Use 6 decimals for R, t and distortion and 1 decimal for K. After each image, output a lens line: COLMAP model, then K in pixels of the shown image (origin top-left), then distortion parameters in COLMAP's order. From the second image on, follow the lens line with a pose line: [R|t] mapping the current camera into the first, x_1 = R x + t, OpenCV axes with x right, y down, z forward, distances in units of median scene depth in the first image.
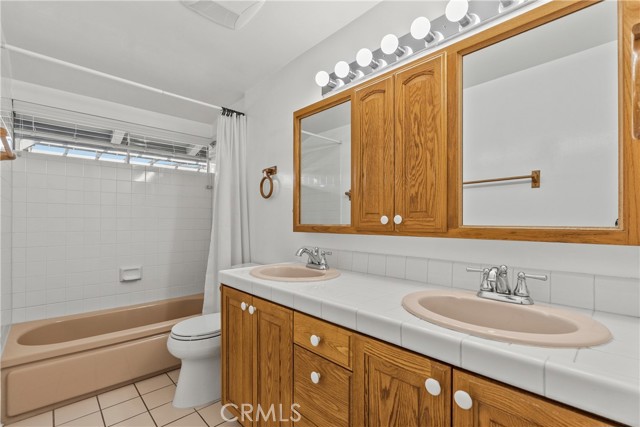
lens RADIAL K [[292.1, 0, 336.9], [0, 292.1, 219.3], [0, 0, 1]] dist [-0.003769, 0.001871]
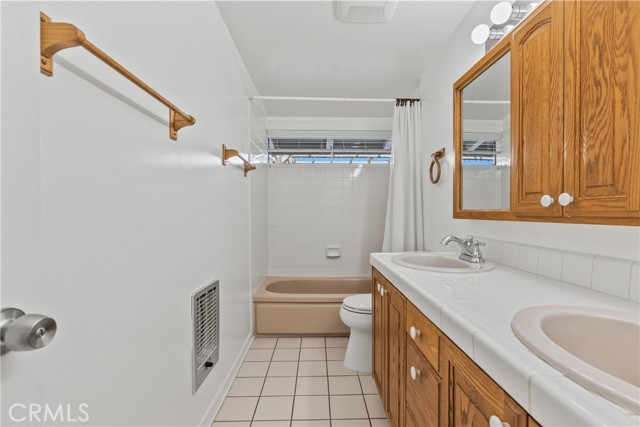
lens RADIAL K [[292.1, 0, 315.7], [0, 292.1, 212.7], [0, 0, 1]] dist [-0.003769, 0.001871]
pose [[0.733069, 0.000874, -0.680154, 0.178179], [0.007688, 0.999925, 0.009571, 0.015413], [0.680111, -0.012245, 0.733007, 0.069919]]
